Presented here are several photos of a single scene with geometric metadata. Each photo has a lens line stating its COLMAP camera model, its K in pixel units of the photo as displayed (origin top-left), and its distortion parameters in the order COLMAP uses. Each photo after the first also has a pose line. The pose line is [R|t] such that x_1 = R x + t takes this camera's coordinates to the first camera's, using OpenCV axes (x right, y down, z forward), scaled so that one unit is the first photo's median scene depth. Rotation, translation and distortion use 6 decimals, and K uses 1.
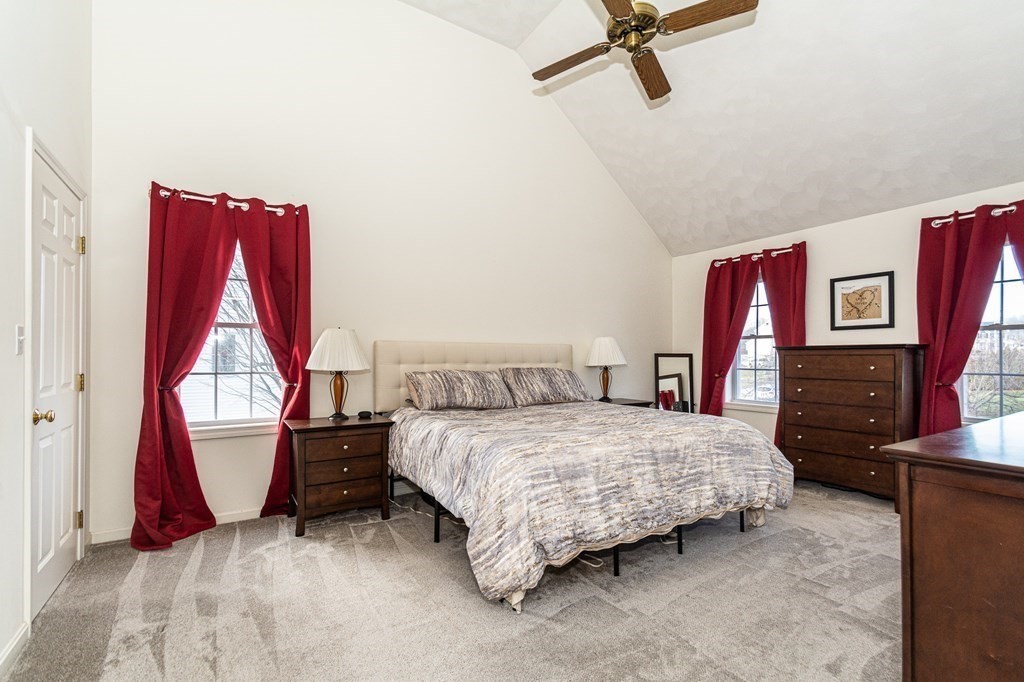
lens RADIAL K [[455.1, 0, 508.8], [0, 455.1, 348.8], [0, 0, 1]] dist [-0.000609, -0.000305]
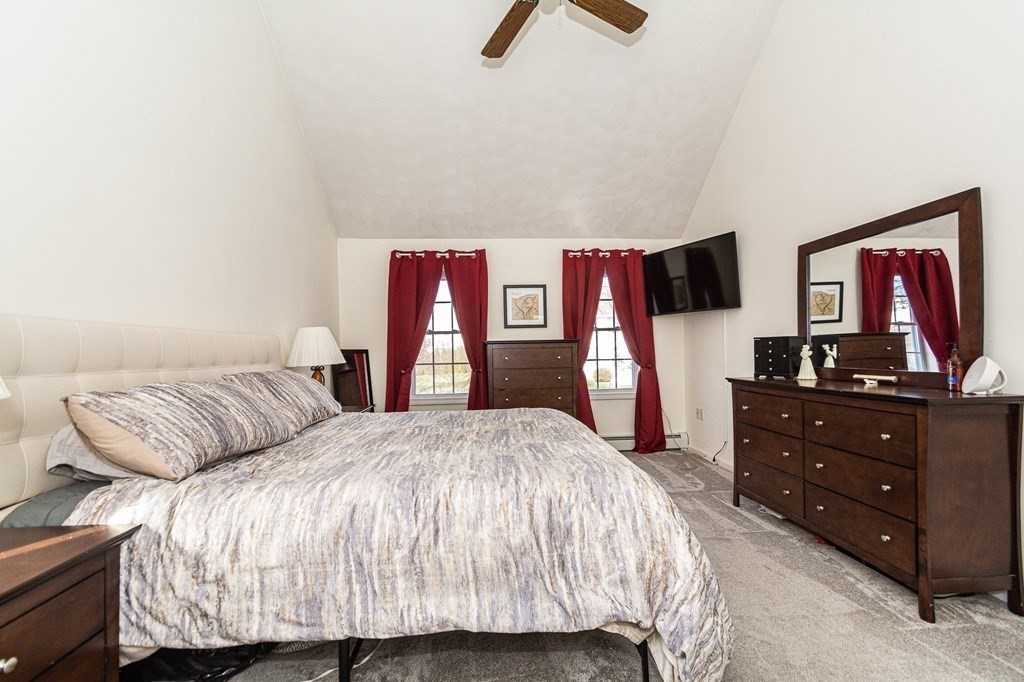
lens RADIAL K [[455.1, 0, 509.3], [0, 455.1, 349.1], [0, 0, 1]] dist [-0.000609, -0.000305]
pose [[0.476940, -0.004112, 0.878926, -0.321958], [0.004112, 0.999989, 0.002447, 0.011072], [-0.878926, 0.002447, 0.476951, 0.403100]]
